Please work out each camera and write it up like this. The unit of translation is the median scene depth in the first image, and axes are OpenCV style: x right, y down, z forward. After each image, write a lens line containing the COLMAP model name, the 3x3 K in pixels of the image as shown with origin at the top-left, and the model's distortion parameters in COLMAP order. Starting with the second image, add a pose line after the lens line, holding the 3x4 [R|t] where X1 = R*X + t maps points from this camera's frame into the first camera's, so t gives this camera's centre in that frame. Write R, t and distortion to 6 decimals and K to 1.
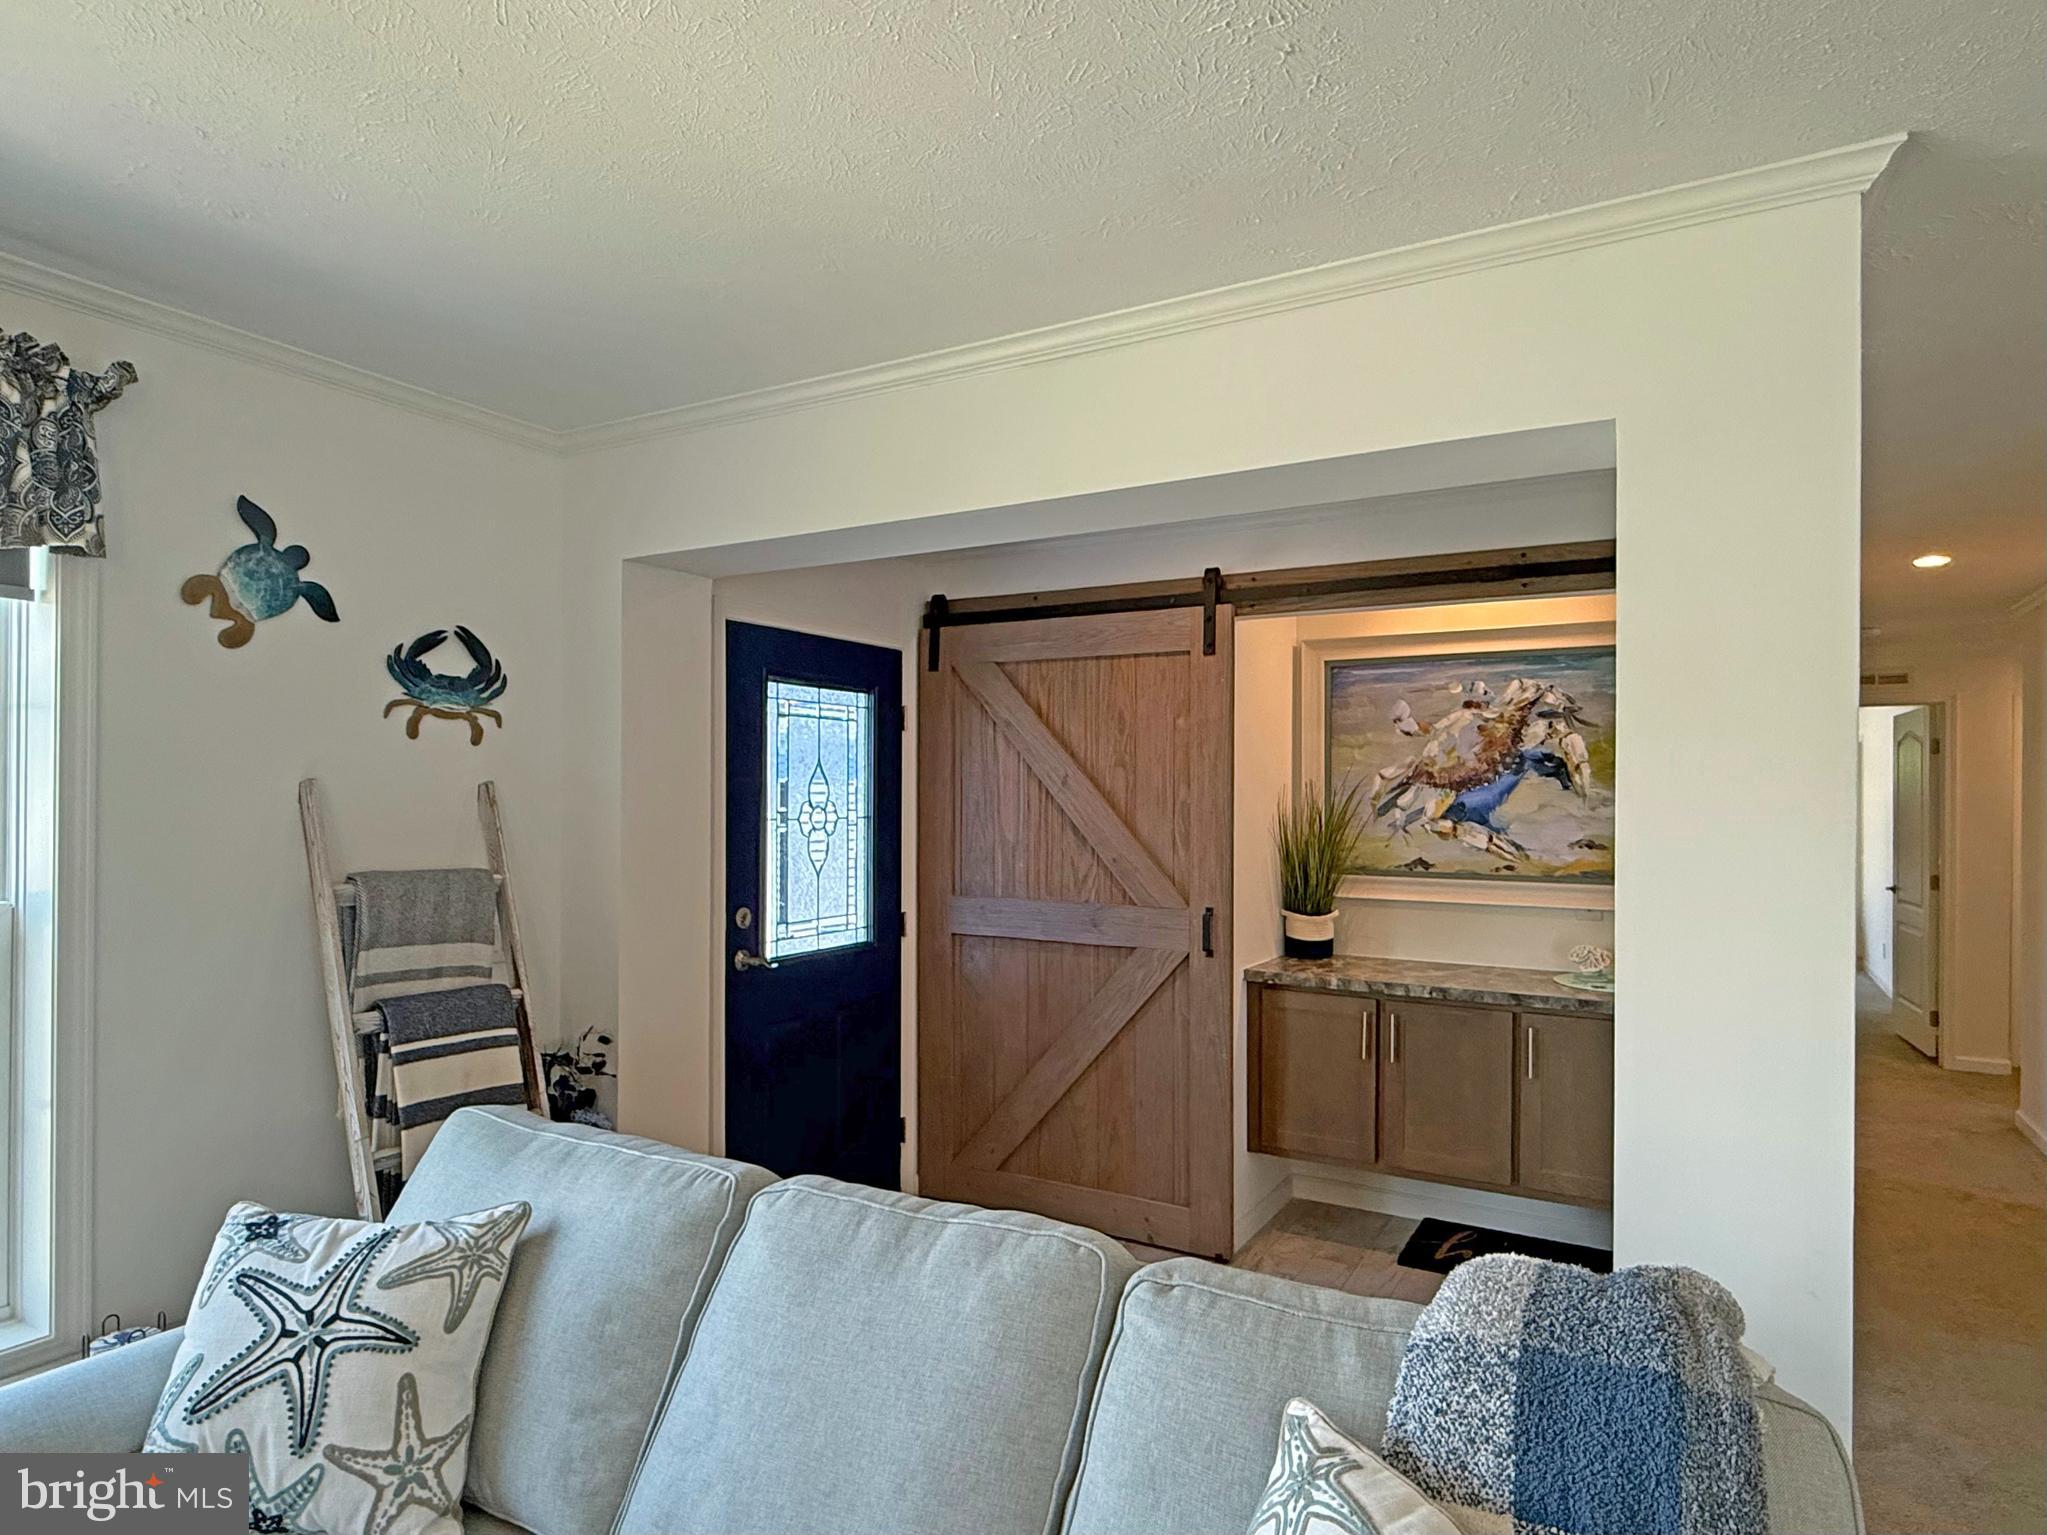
lens RADIAL K [[1181.3, 0, 1023.9], [0, 1181.3, 794.3], [0, 0, 1]] dist [0.003311, 0.001400]
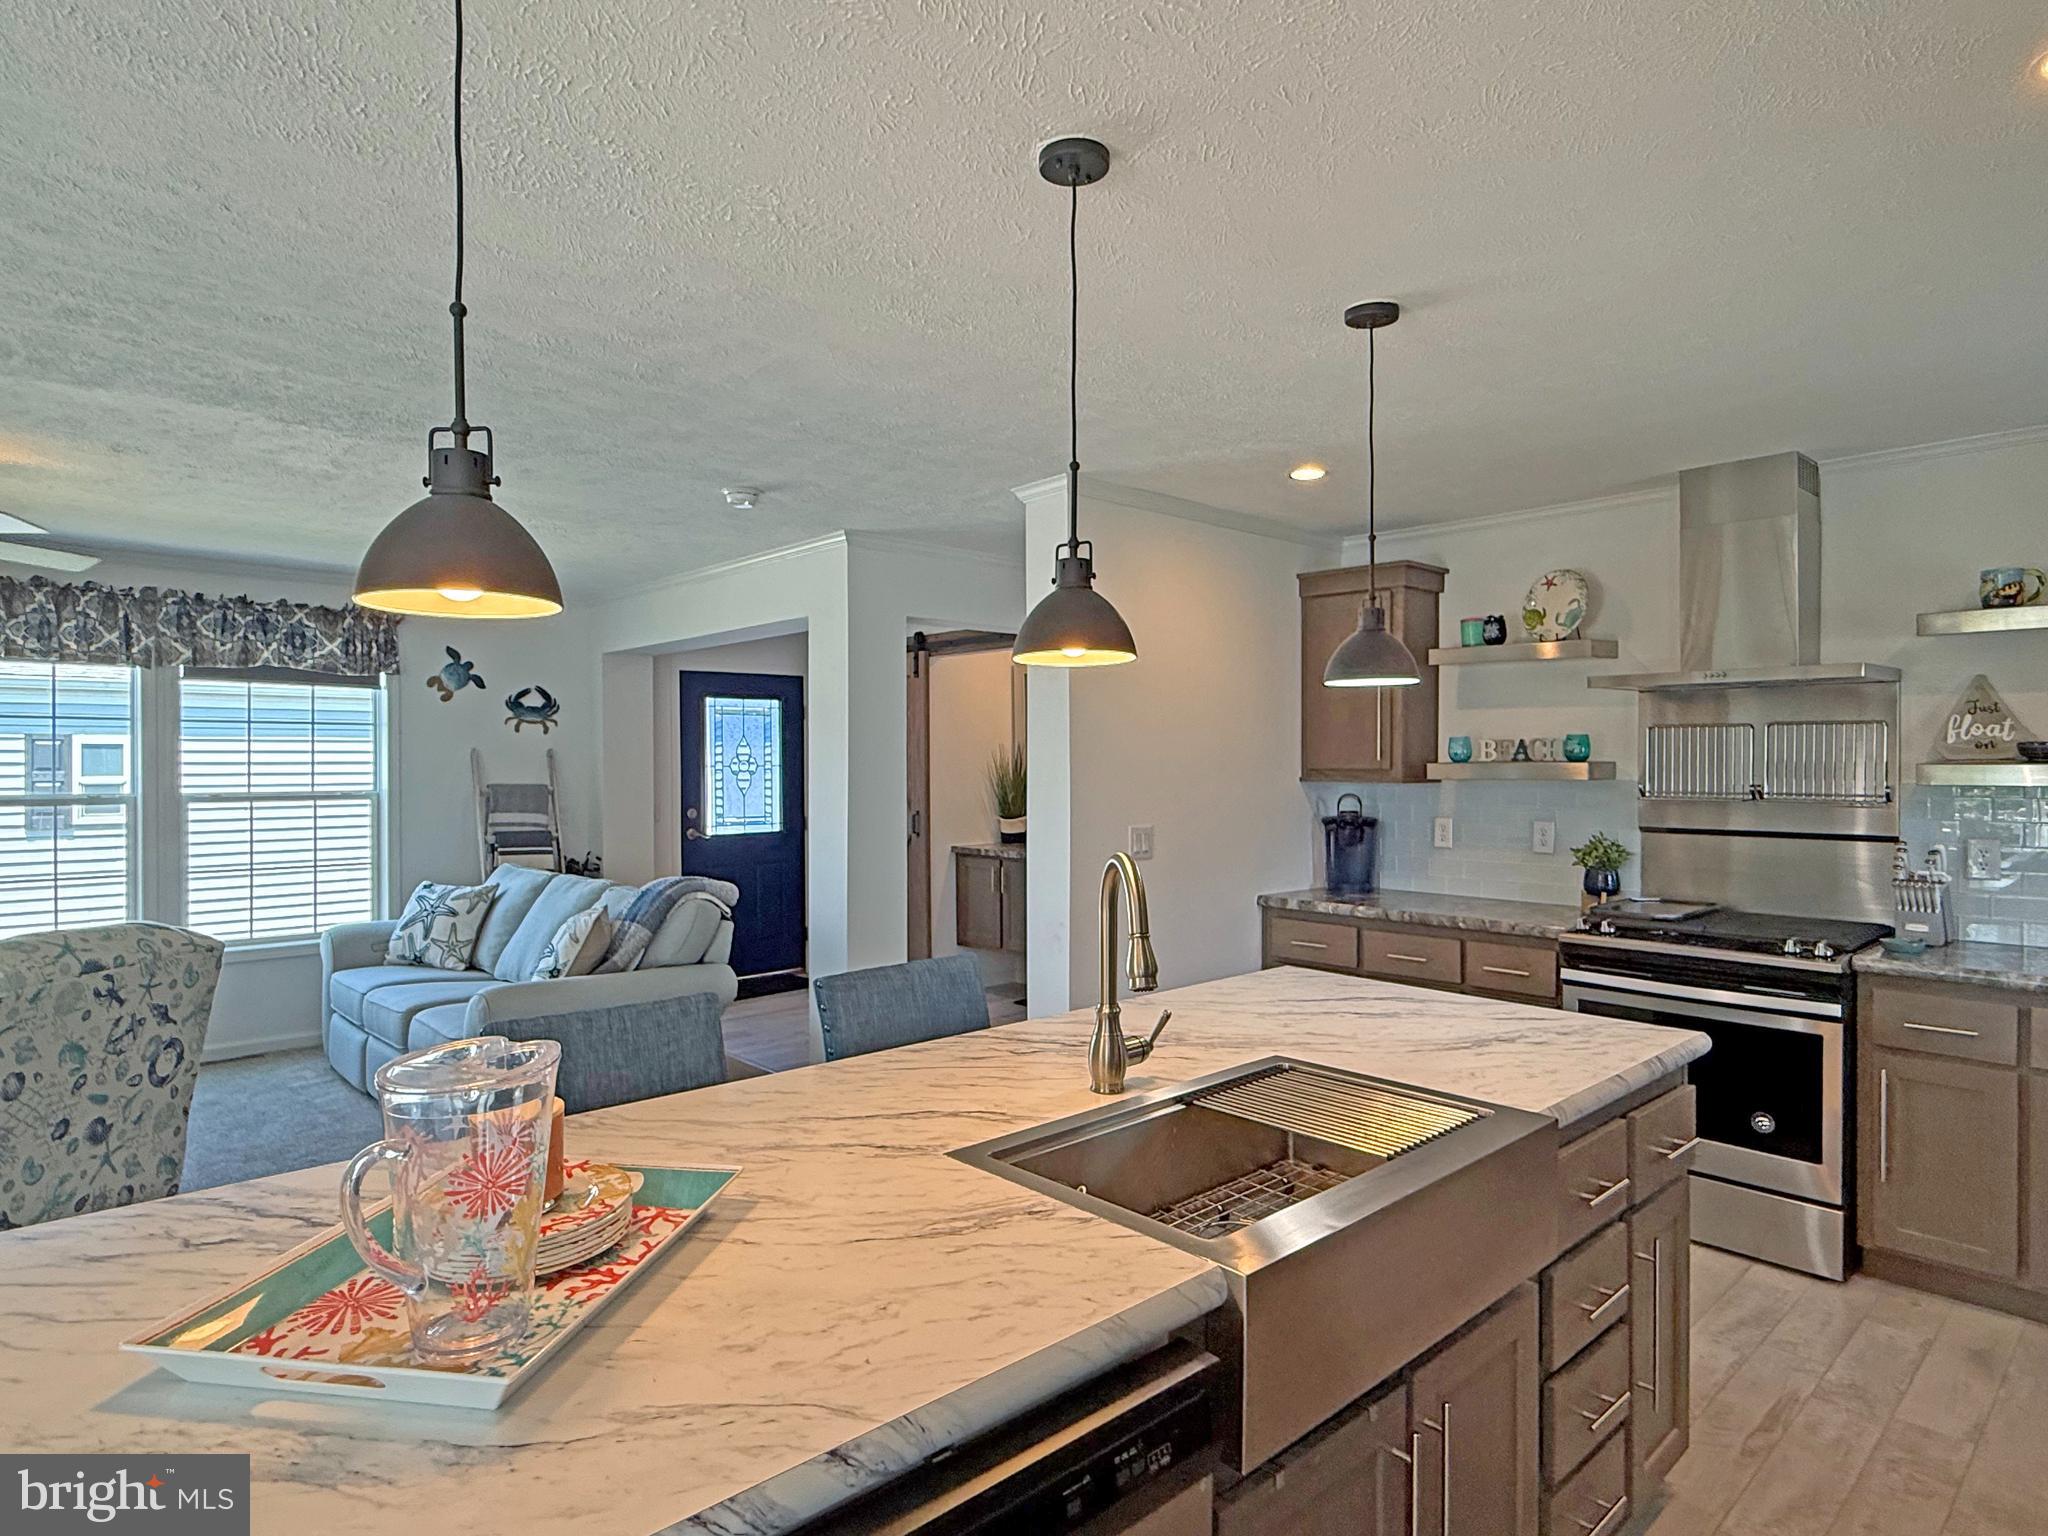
lens RADIAL K [[1140.1, 0, 1024.0], [0, 1140.1, 768.0], [0, 0, 1]] dist [-0.001647, -0.000167]
pose [[0.956717, -0.010112, -0.290845, 1.207845], [0.011673, 0.999925, 0.003633, 0.032398], [0.290786, -0.006871, 0.956763, -0.997338]]
